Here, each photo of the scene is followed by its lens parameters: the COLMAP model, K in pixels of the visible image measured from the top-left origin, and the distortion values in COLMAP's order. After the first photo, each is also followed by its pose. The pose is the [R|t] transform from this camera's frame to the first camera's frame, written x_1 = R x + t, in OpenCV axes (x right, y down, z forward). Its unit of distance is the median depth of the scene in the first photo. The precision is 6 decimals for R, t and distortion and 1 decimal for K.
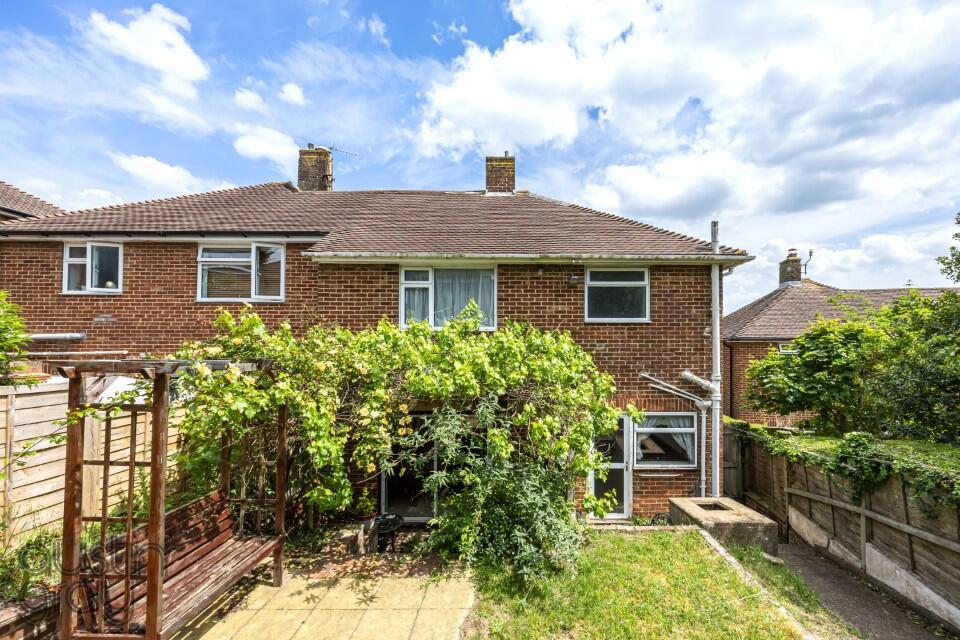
lens RADIAL K [[374.8, 0, 481.9], [0, 374.8, 325.7], [0, 0, 1]] dist [-0.001087, -0.000361]
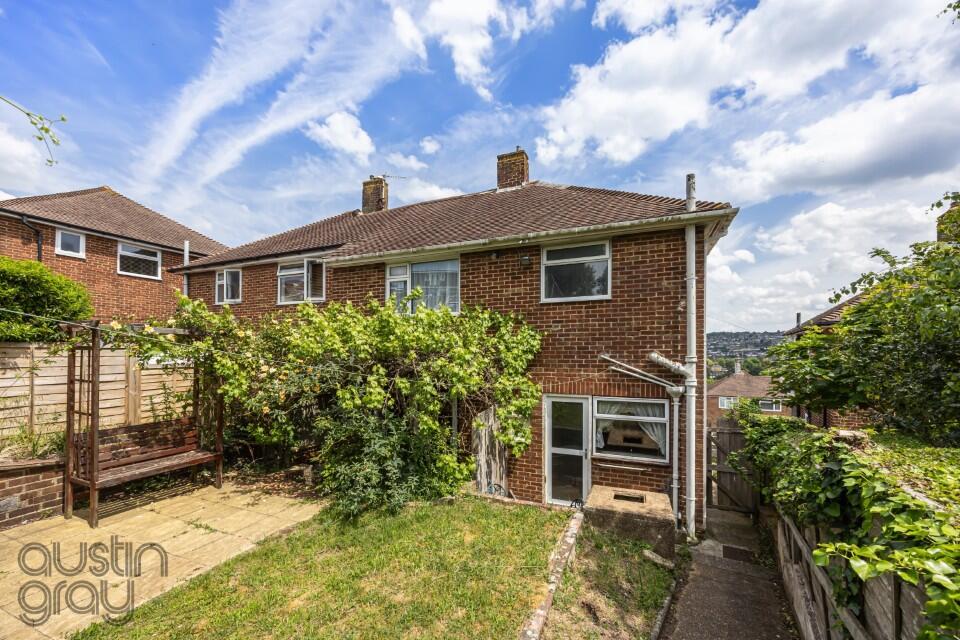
lens RADIAL K [[374.8, 0, 535.8], [0, 374.8, 345.8], [0, 0, 1]] dist [-0.001087, -0.000361]
pose [[0.922091, -0.017643, -0.386572, 0.632702], [0.021400, 0.999756, 0.005418, 0.096245], [0.386382, -0.013268, 0.922243, 0.088425]]
